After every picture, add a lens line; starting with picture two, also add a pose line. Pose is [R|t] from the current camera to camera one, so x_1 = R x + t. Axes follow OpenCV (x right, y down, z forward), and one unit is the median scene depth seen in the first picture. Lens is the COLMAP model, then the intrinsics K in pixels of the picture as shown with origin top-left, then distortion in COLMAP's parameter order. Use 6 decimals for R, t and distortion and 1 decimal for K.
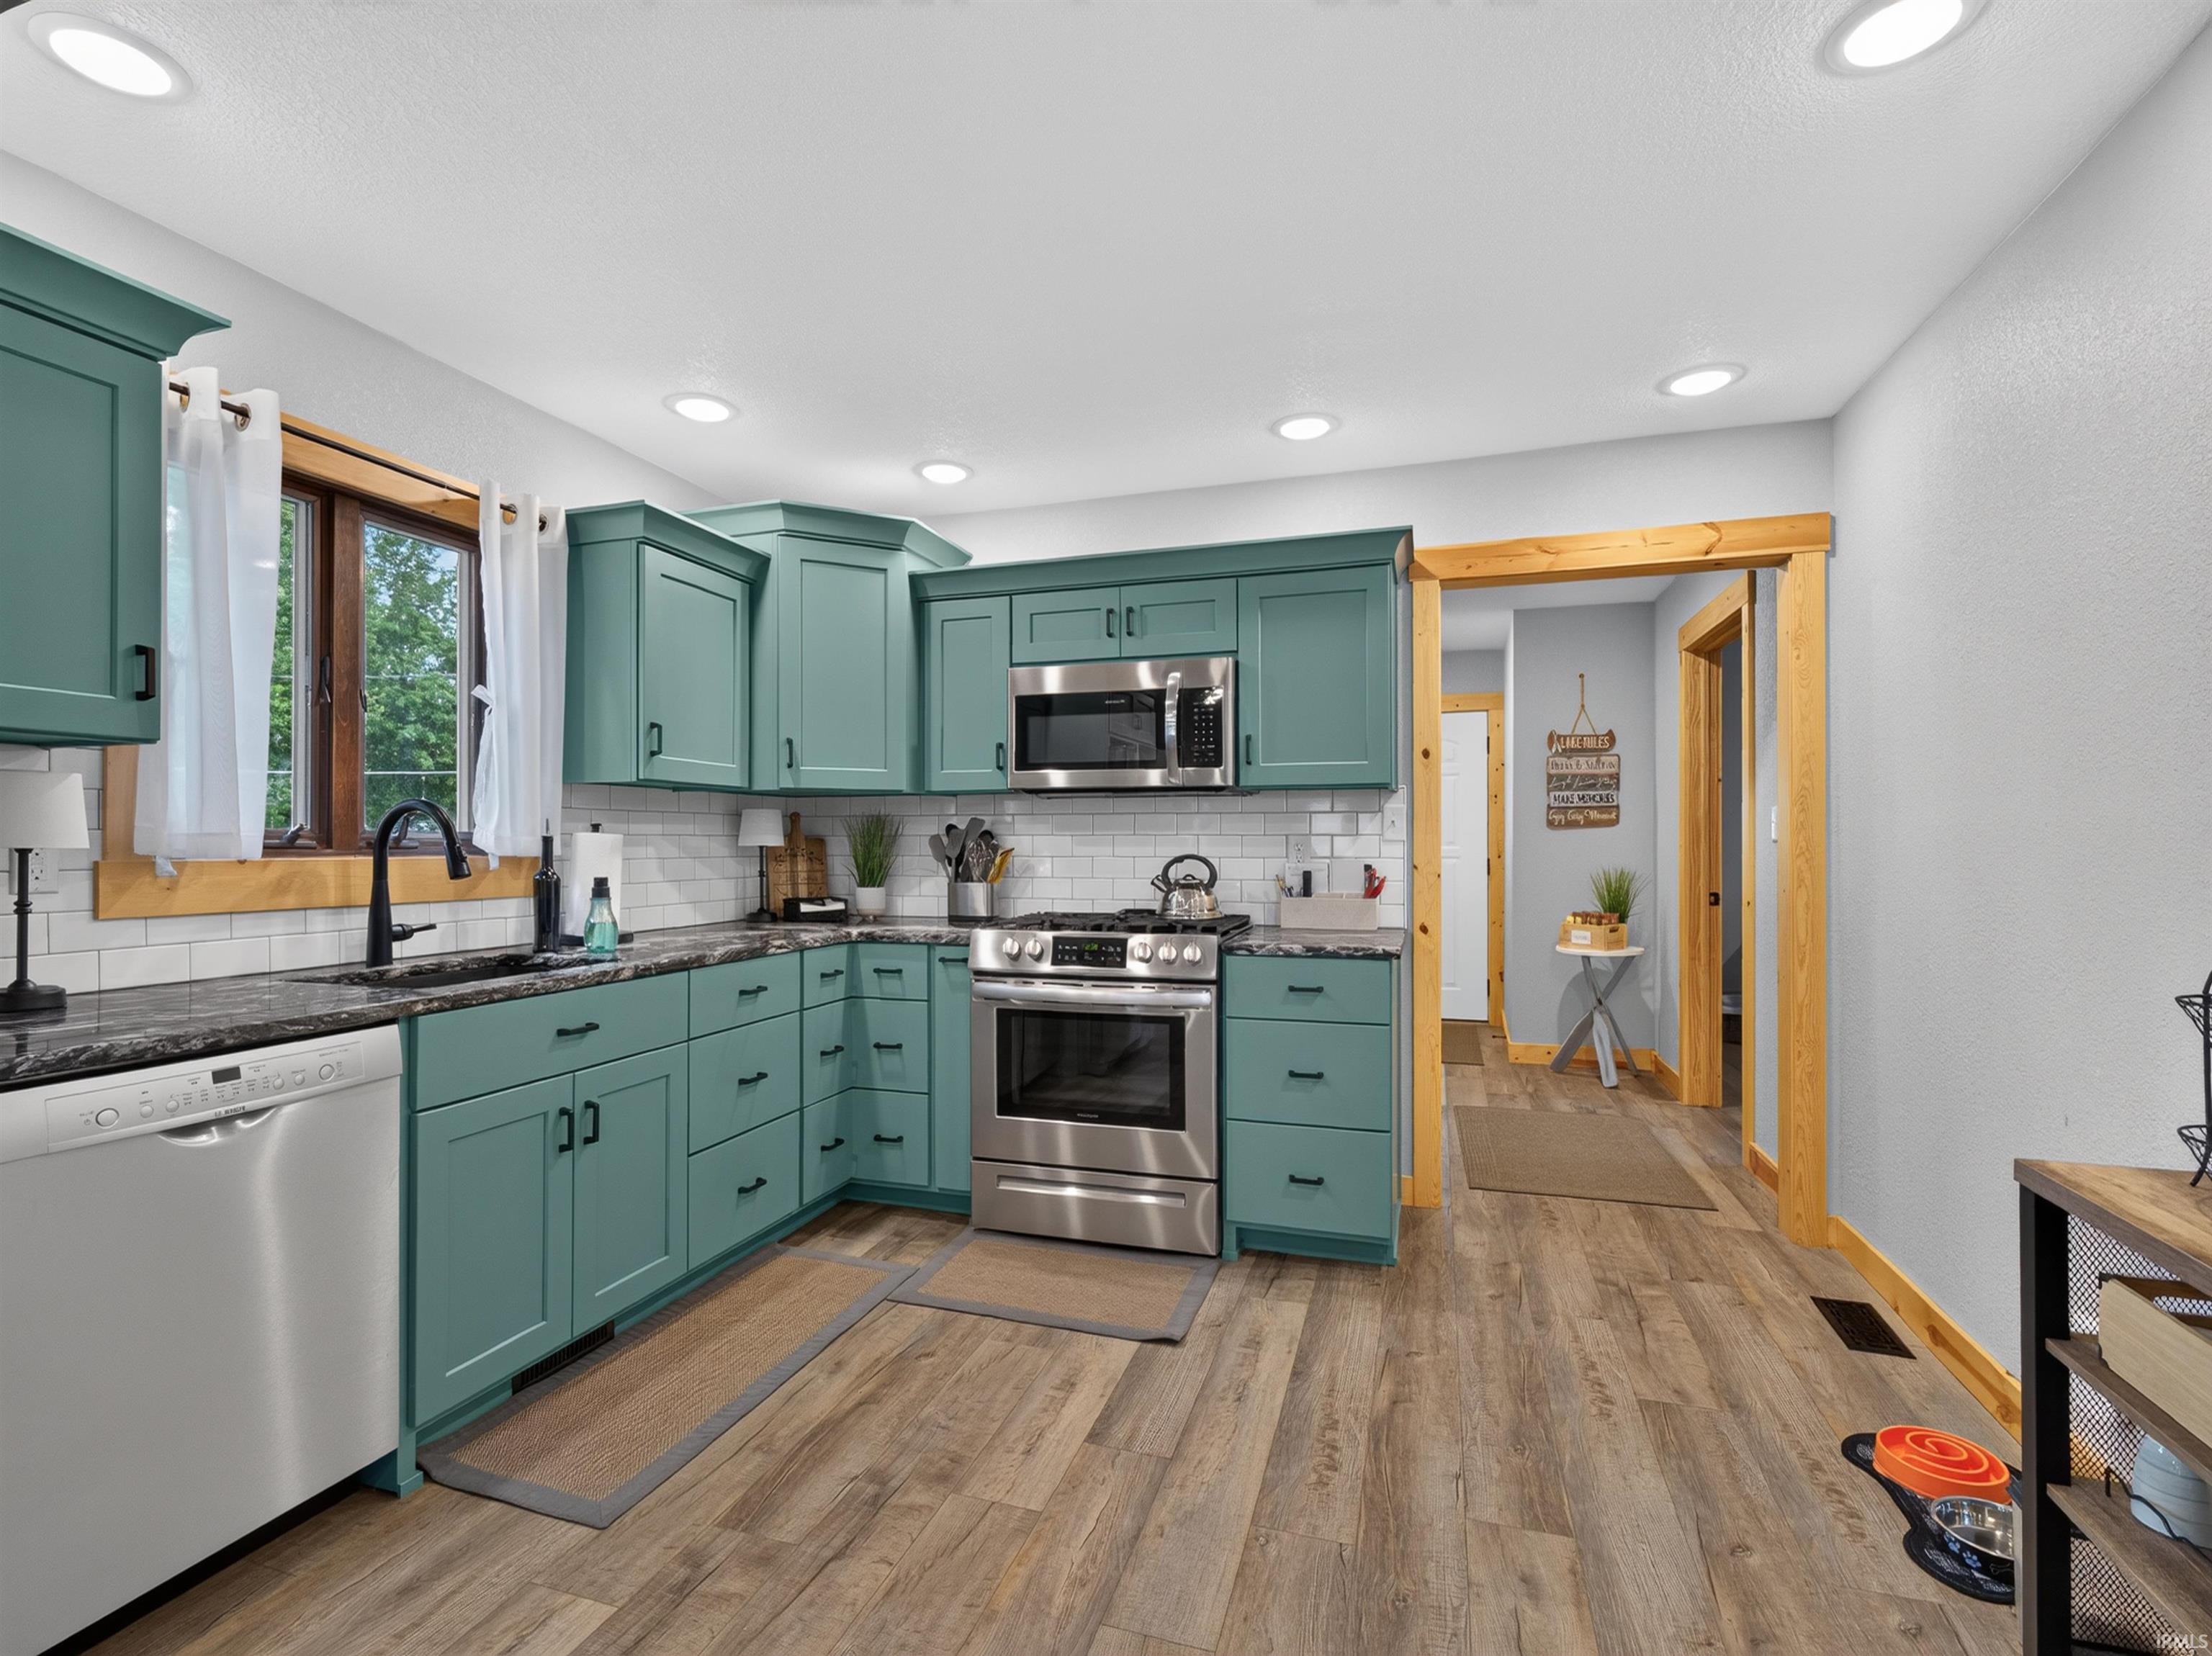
lens RADIAL K [[1030.3, 0, 1088.7], [0, 1030.3, 839.5], [0, 0, 1]] dist [-0.011392, -0.000077]
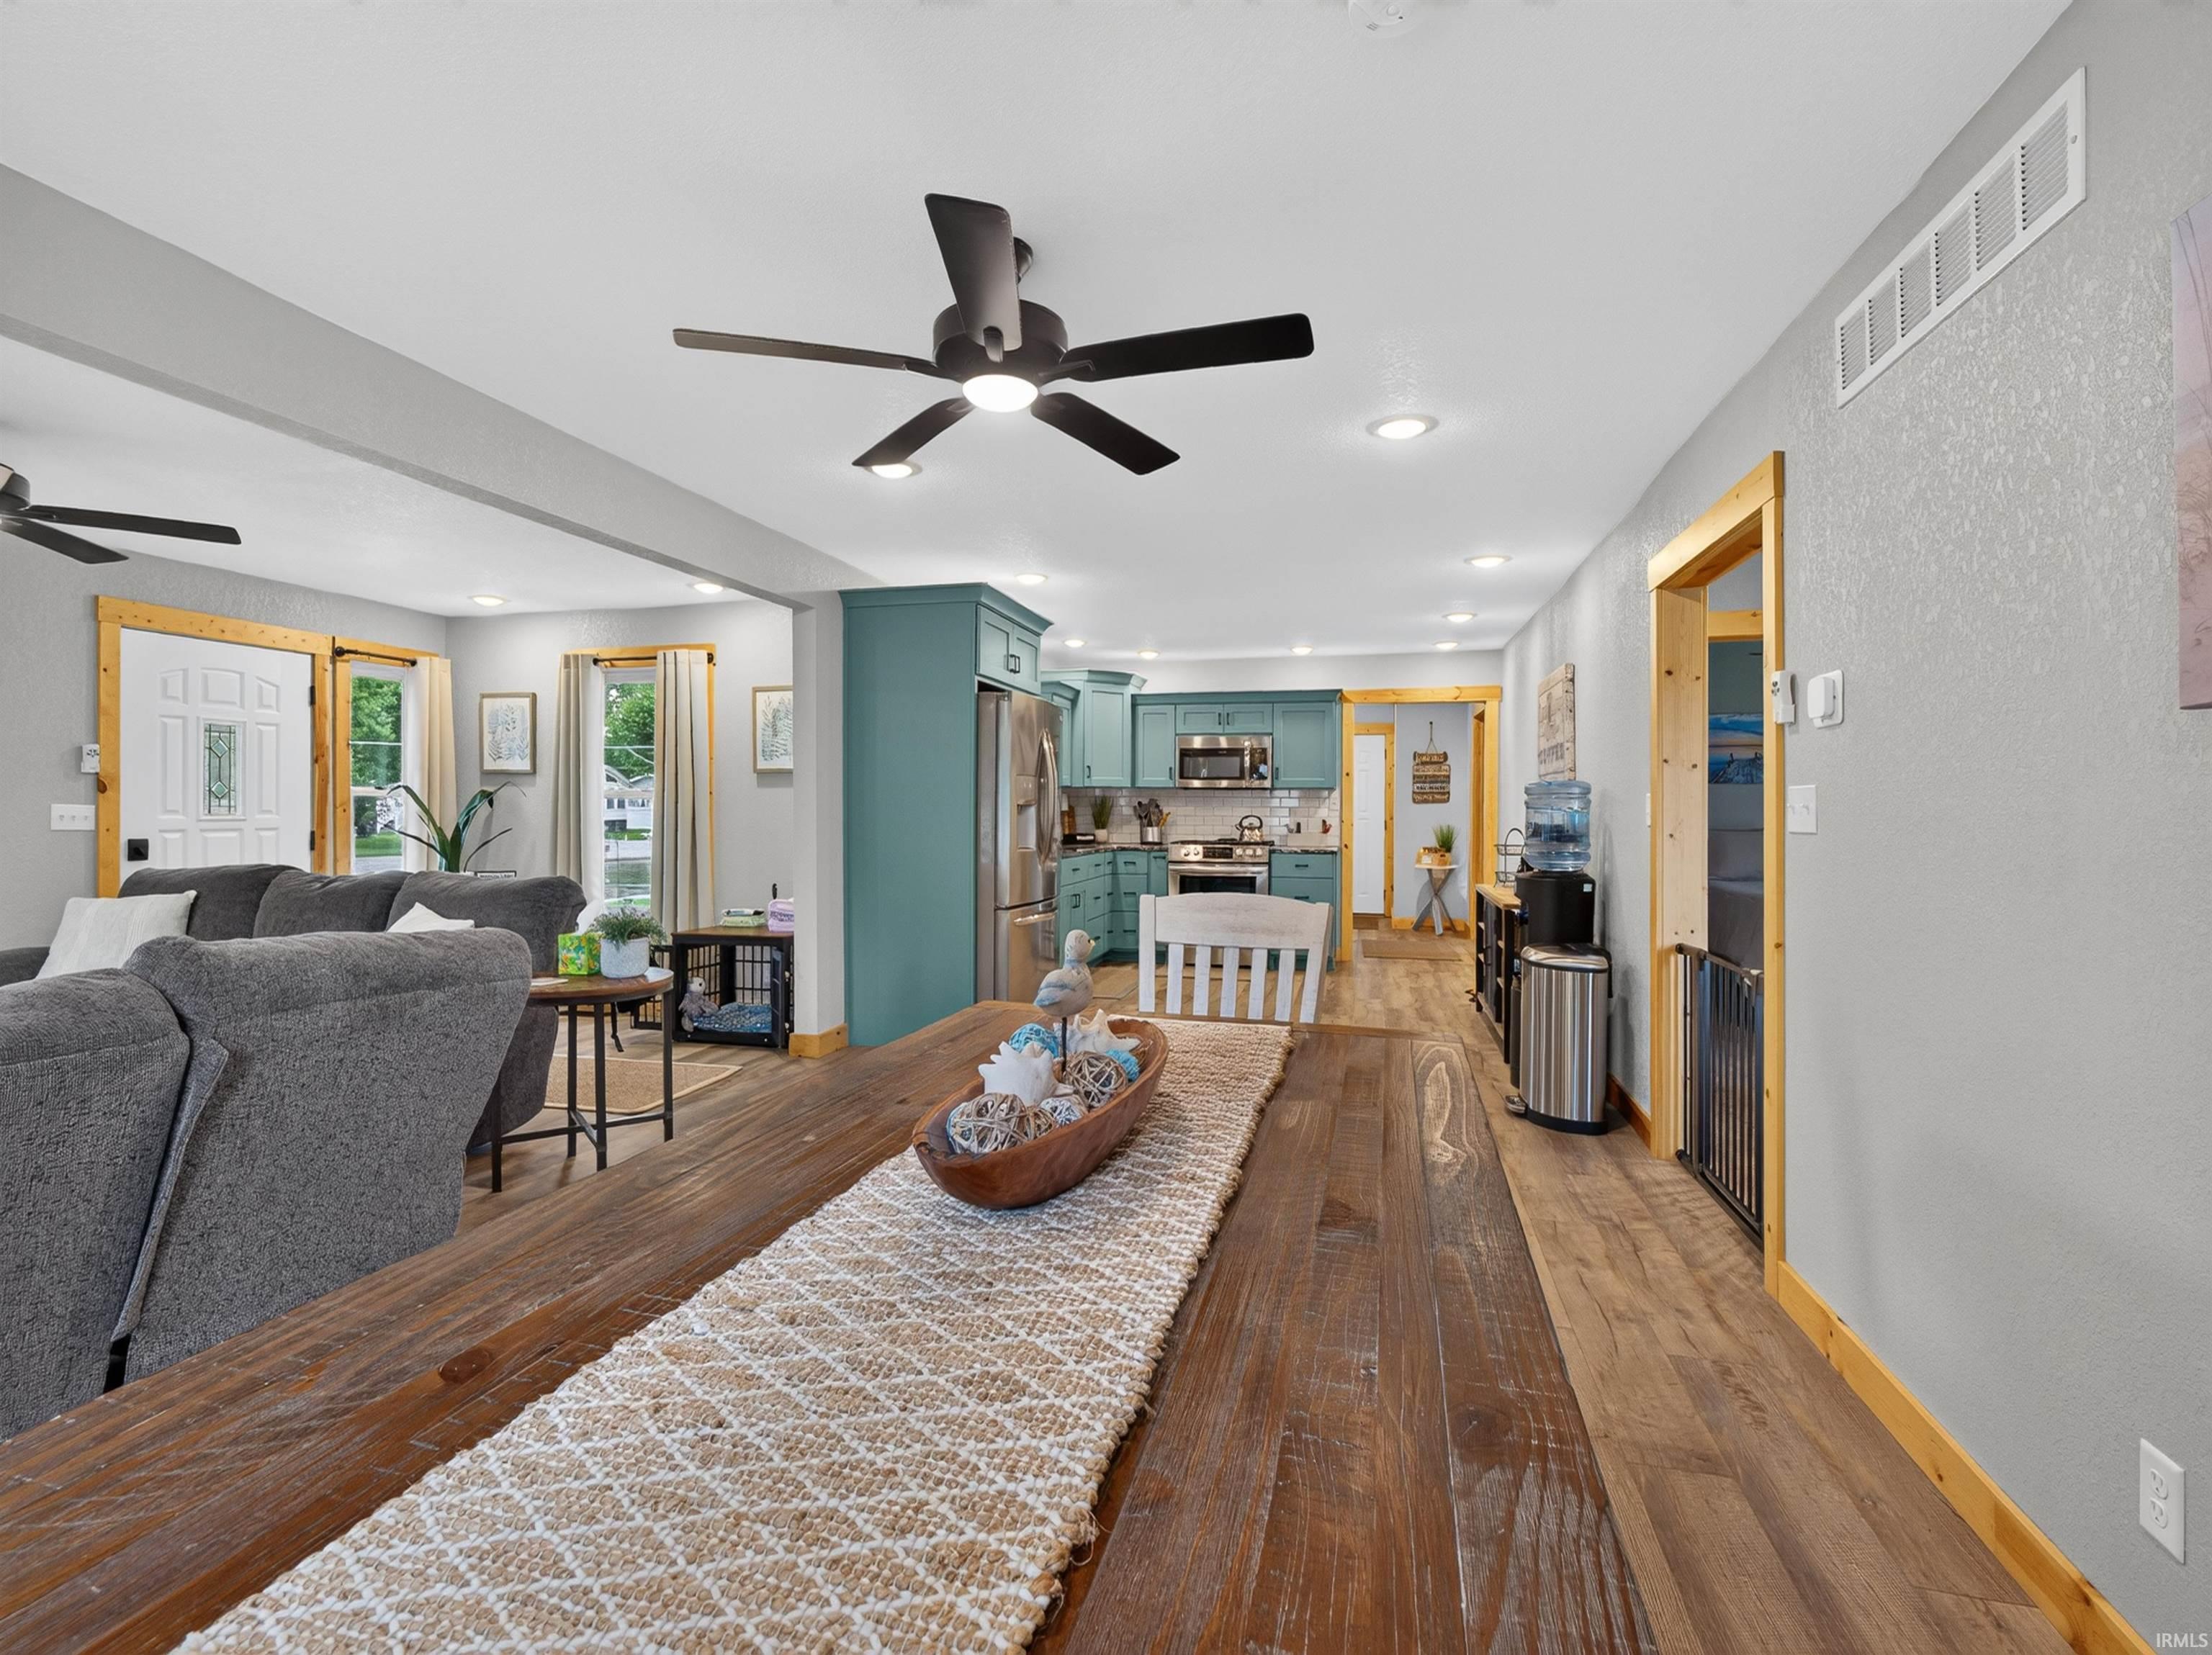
lens RADIAL K [[1048.7, 0, 1106.0], [0, 1048.7, 827.5], [0, 0, 1]] dist [0.000417, -0.000939]
pose [[0.996607, 0.004700, 0.082169, -0.446678], [-0.006494, 0.999746, 0.021576, -0.007357], [-0.082047, -0.022036, 0.996385, -1.432271]]
